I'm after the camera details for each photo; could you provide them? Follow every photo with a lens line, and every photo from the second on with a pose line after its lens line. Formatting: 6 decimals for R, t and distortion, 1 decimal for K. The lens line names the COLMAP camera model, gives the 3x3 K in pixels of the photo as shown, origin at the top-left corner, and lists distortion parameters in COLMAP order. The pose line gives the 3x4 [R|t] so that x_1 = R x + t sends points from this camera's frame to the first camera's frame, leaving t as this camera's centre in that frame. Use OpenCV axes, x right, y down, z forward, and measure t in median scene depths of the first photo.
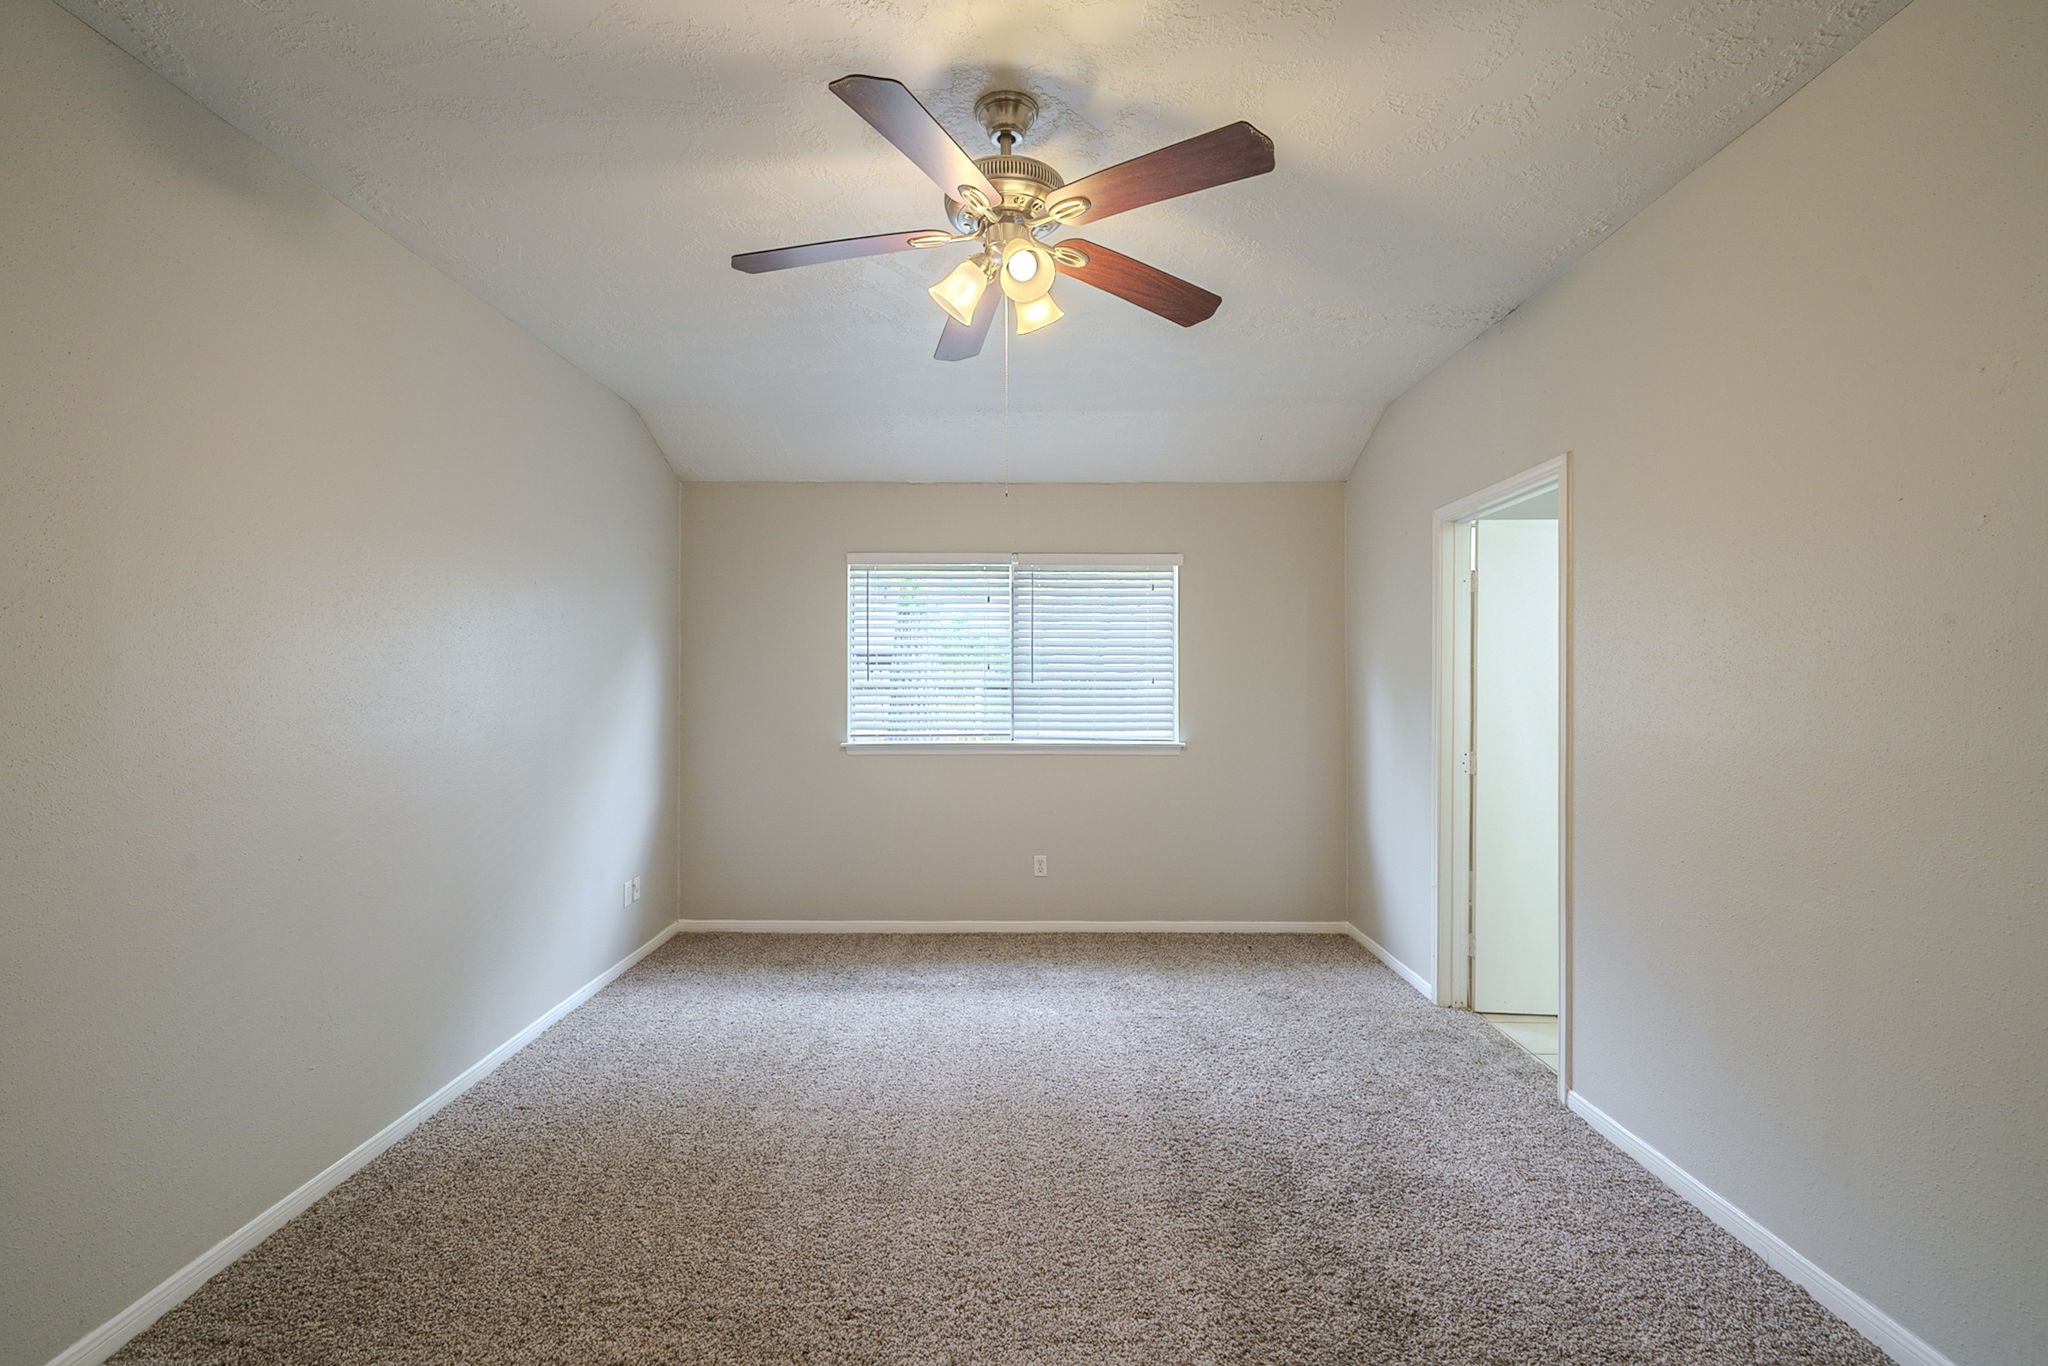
lens RADIAL K [[908.2, 0, 1024.0], [0, 908.2, 683.0], [0, 0, 1]] dist [0.000497, 0.000039]
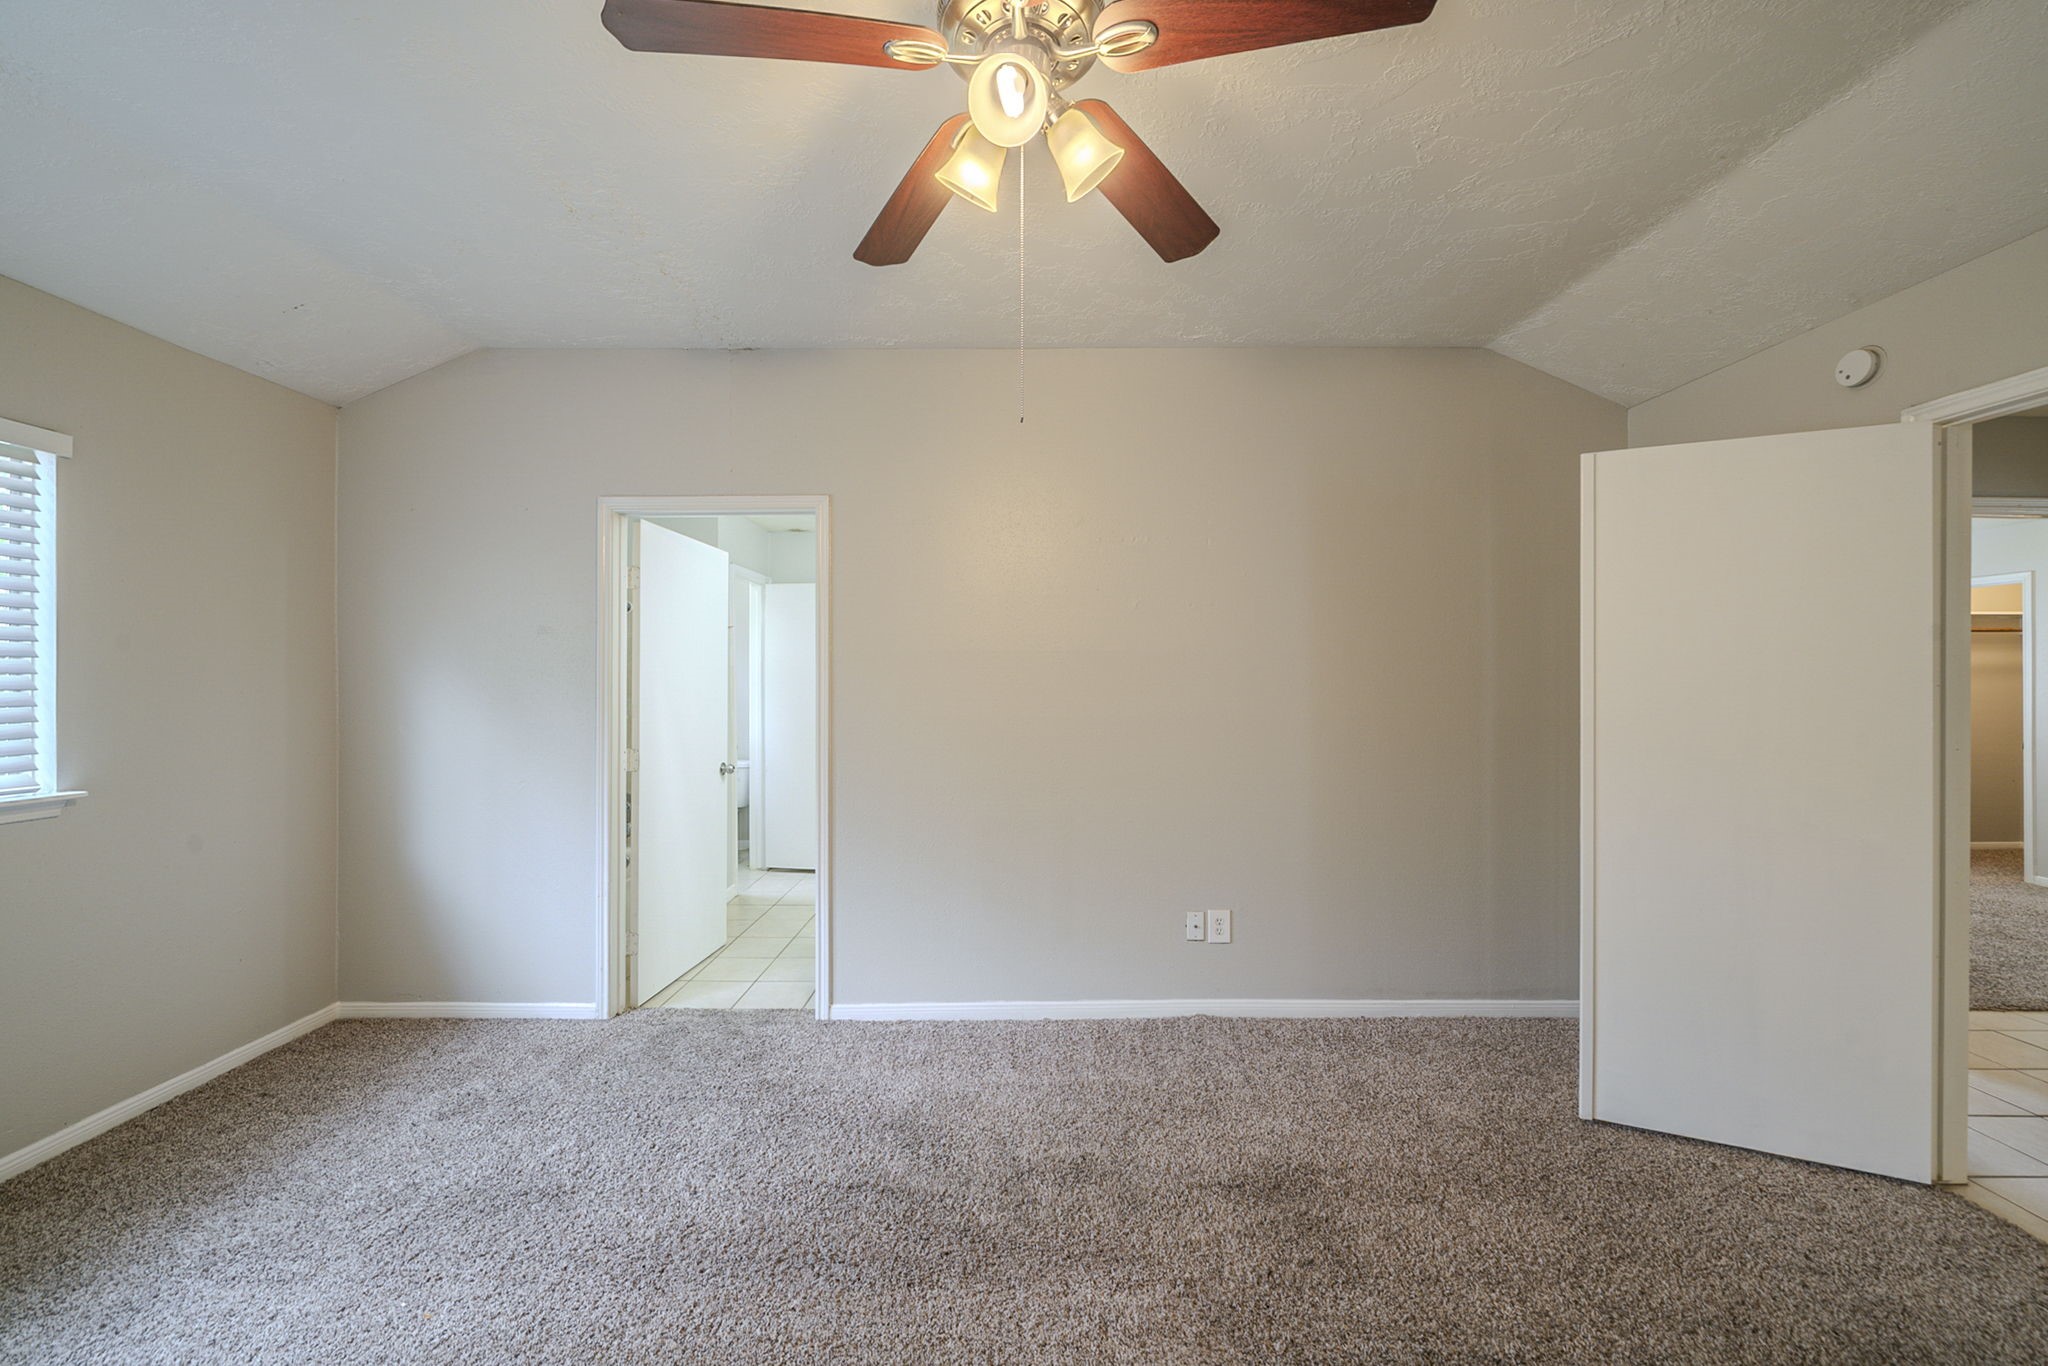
lens RADIAL K [[784.8, 0, 1024.0], [0, 784.8, 683.0], [0, 0, 1]] dist [-0.000295, -0.000016]
pose [[-0.012996, -0.004891, 0.999904, -0.367591], [-0.002430, 0.999985, 0.004860, -0.001782], [-0.999913, -0.002366, -0.013008, 0.570660]]
